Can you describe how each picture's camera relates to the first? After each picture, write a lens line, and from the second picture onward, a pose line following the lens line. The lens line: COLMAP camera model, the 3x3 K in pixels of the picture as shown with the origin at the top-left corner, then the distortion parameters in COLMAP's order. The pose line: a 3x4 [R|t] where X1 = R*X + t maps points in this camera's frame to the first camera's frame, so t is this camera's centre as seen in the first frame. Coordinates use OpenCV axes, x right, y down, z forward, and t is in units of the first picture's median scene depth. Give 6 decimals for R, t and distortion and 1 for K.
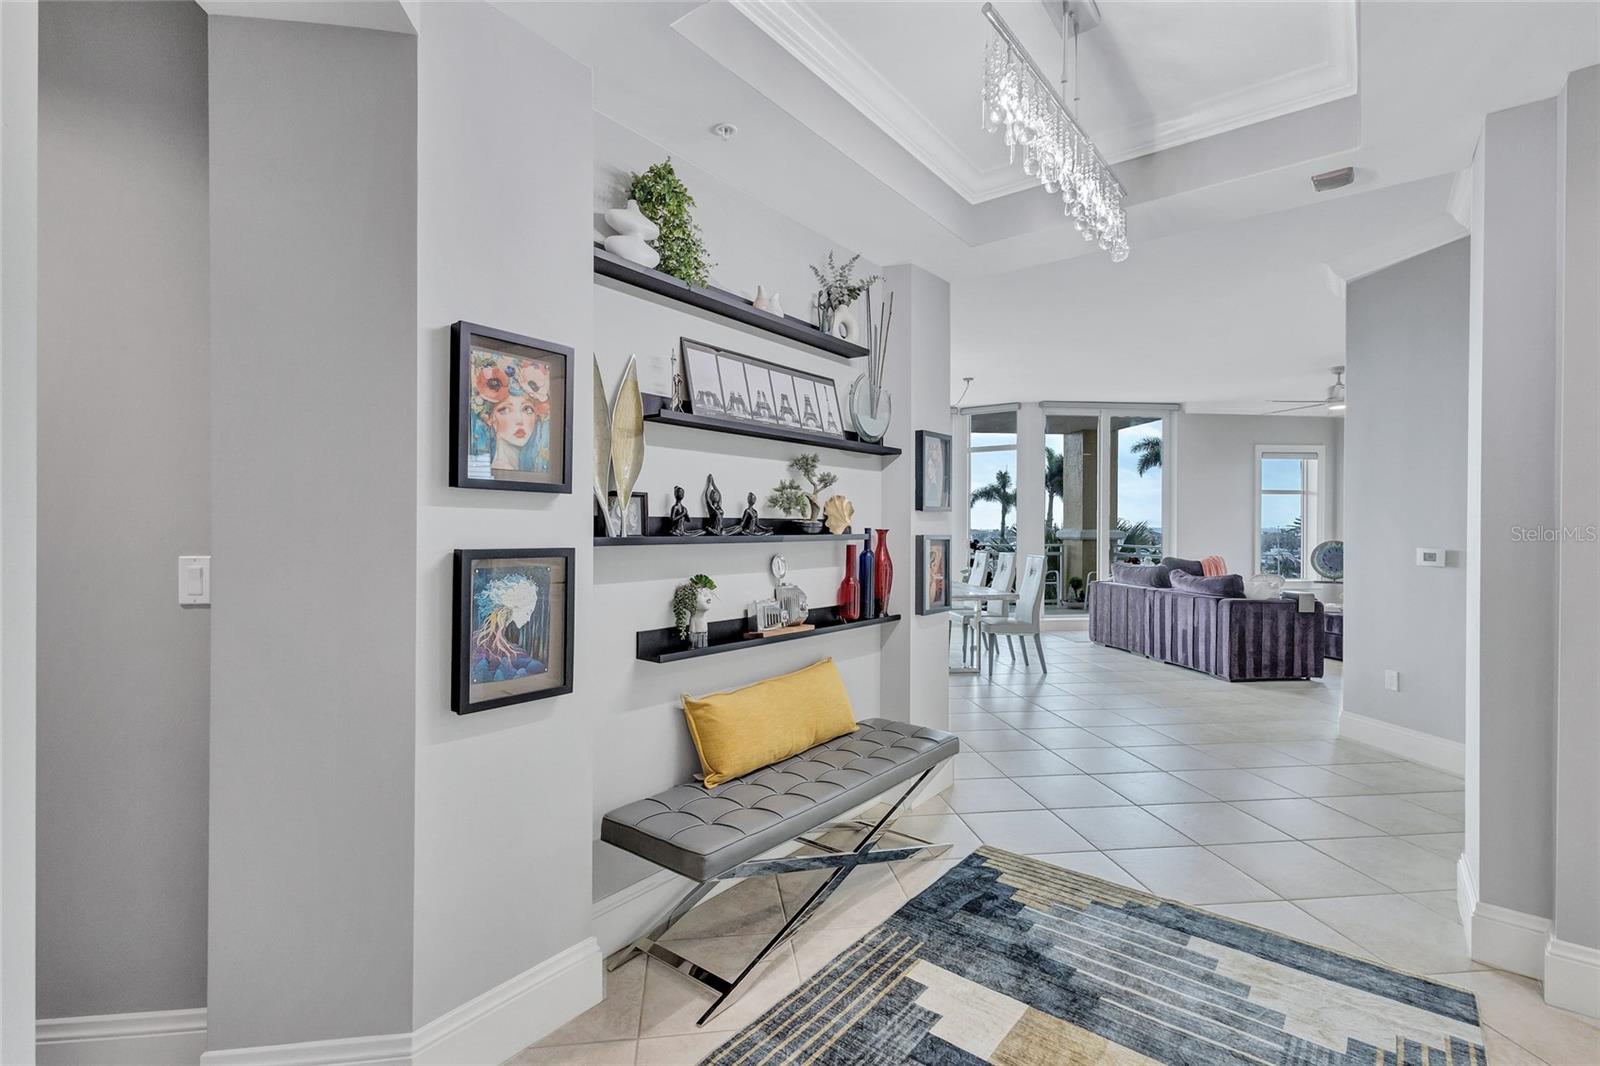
lens RADIAL K [[727.4, 0, 792.8], [0, 727.4, 533.7], [0, 0, 1]] dist [0.002079, -0.000788]
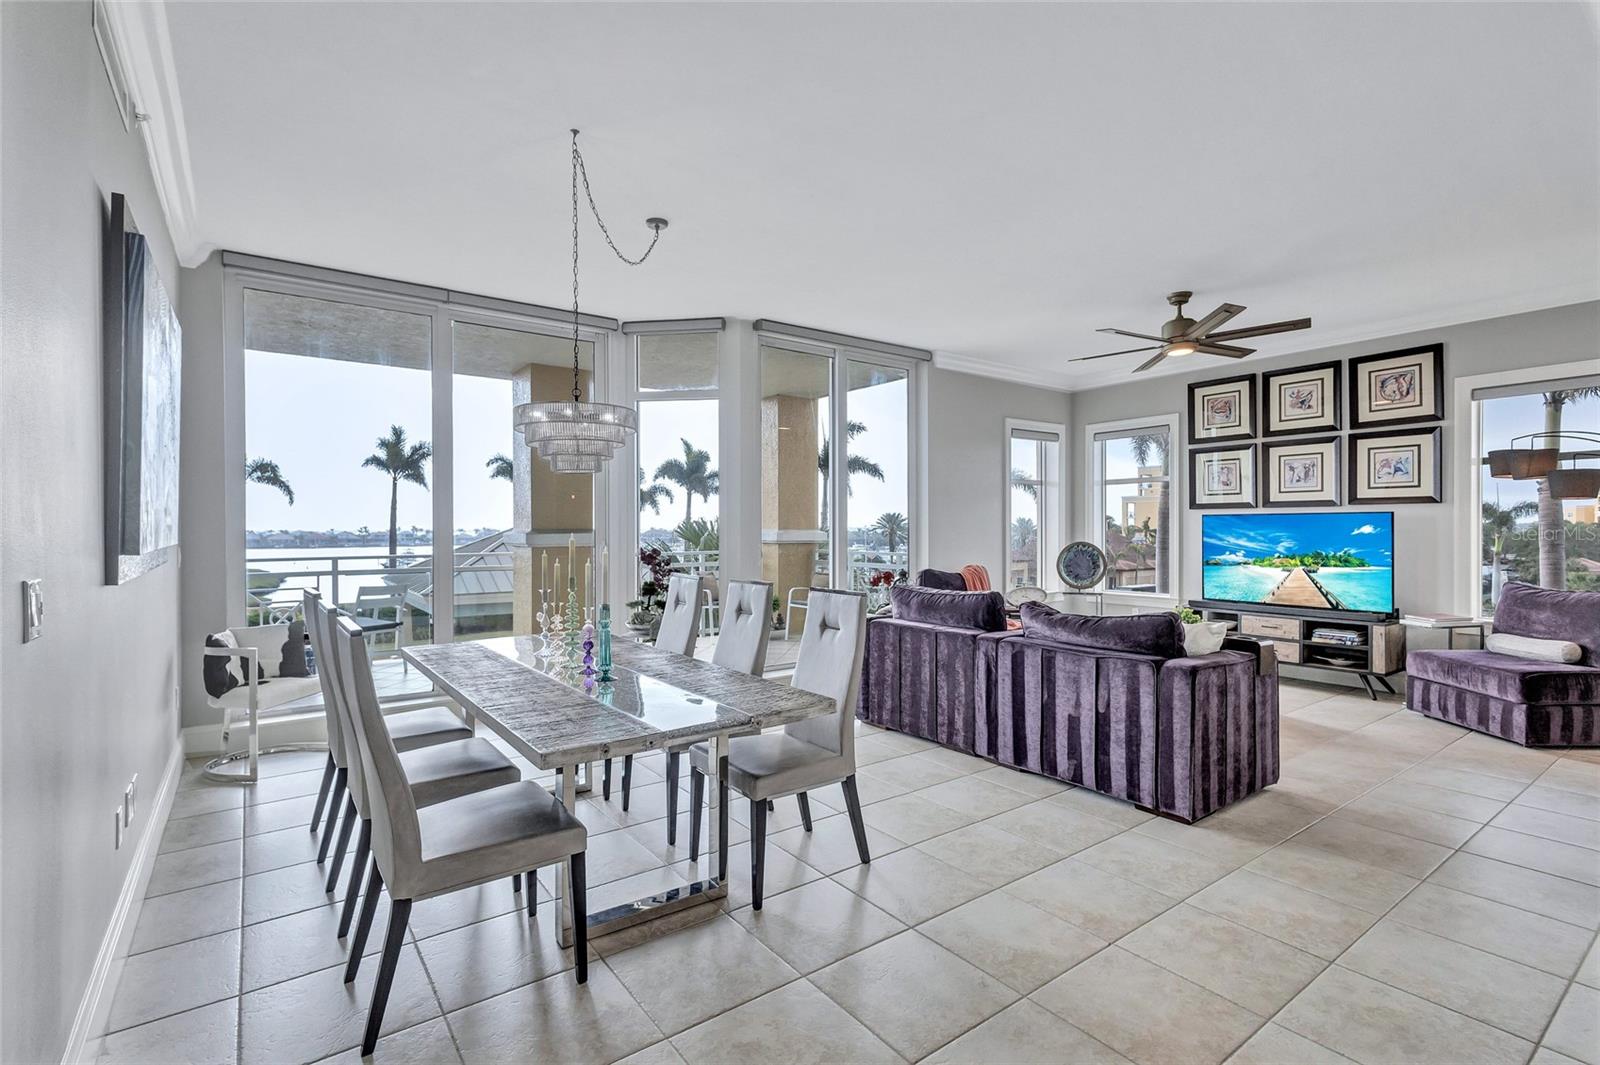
lens RADIAL K [[732.8, 0, 800.0], [0, 732.8, 532.5], [0, 0, 1]] dist [0.004427, -0.000059]
pose [[0.870182, -0.005868, 0.492695, 0.085542], [0.006332, 0.999980, 0.000726, -0.004520], [-0.492690, 0.002488, 0.870202, 0.556313]]
